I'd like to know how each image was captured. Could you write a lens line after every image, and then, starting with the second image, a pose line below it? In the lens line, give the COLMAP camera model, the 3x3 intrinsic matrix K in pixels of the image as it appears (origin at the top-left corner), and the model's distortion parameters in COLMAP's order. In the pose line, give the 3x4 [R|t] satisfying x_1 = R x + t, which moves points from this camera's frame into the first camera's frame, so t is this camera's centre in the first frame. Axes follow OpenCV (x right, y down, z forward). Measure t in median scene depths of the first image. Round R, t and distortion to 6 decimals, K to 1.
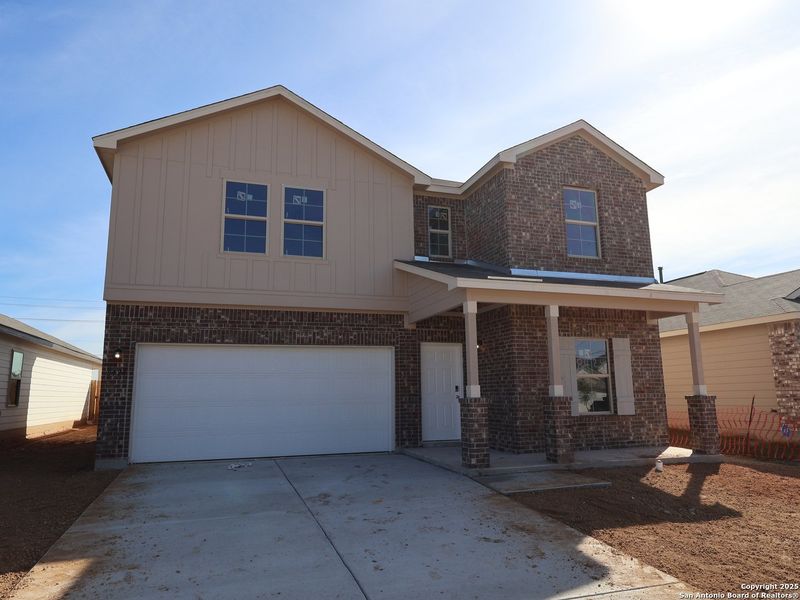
lens RADIAL K [[547.7, 0, 398.9], [0, 547.7, 300.0], [0, 0, 1]] dist [0.006108, -0.002727]
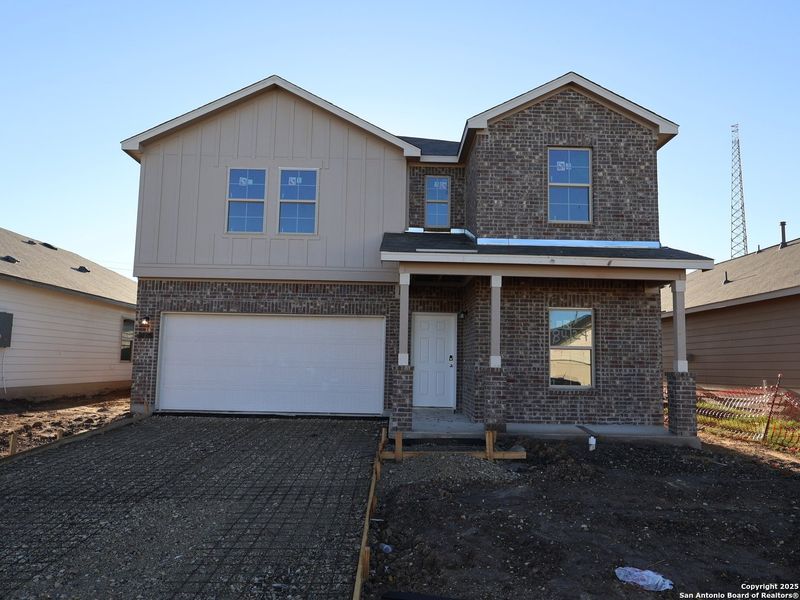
lens RADIAL K [[573.1, 0, 400.8], [0, 573.1, 302.9], [0, 0, 1]] dist [0.001066, 0.009654]
pose [[0.951329, -0.000290, -0.308177, 0.377544], [0.020620, 0.997819, 0.062714, -0.008433], [0.307486, -0.066016, 0.949260, -0.030508]]
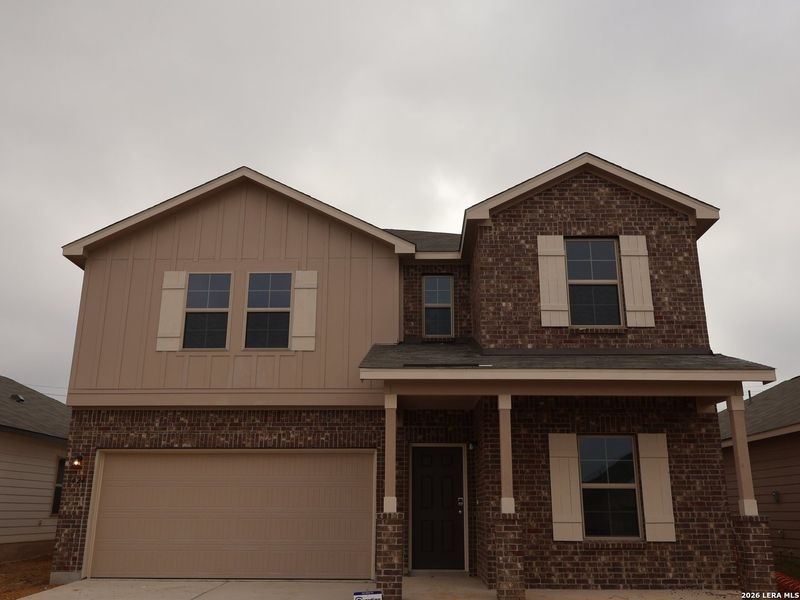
lens RADIAL K [[710.8, 0, 402.6], [0, 710.8, 300.4], [0, 0, 1]] dist [0.002868, 0.001724]
pose [[0.941095, -0.080999, -0.328299, 0.426134], [0.042878, 0.991635, -0.121745, -0.005941], [0.335414, 0.100496, 0.936695, -0.023112]]
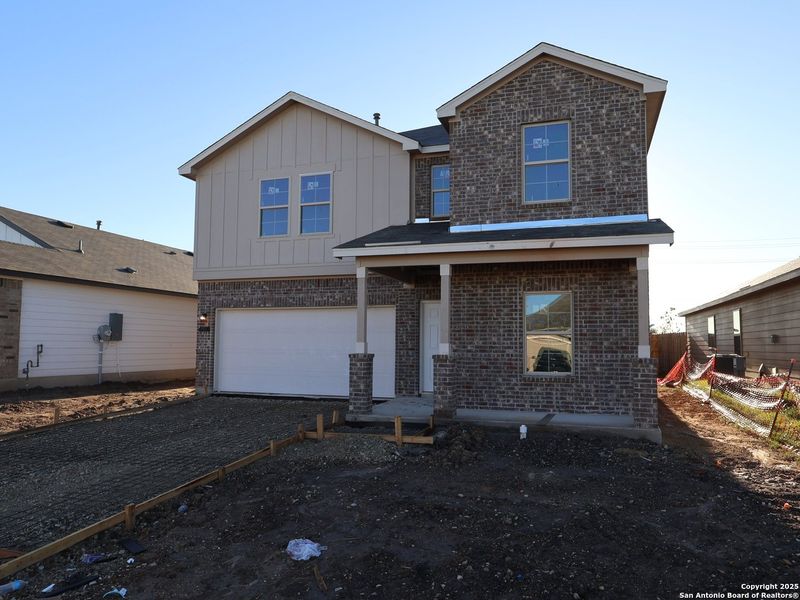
lens RADIAL K [[573.1, 0, 400.5], [0, 573.1, 303.2], [0, 0, 1]] dist [0.001066, 0.009654]
pose [[0.797820, -0.024870, -0.602383, 0.731805], [0.086373, 0.993557, 0.073375, -0.003041], [0.596677, -0.110570, 0.794828, 0.098146]]
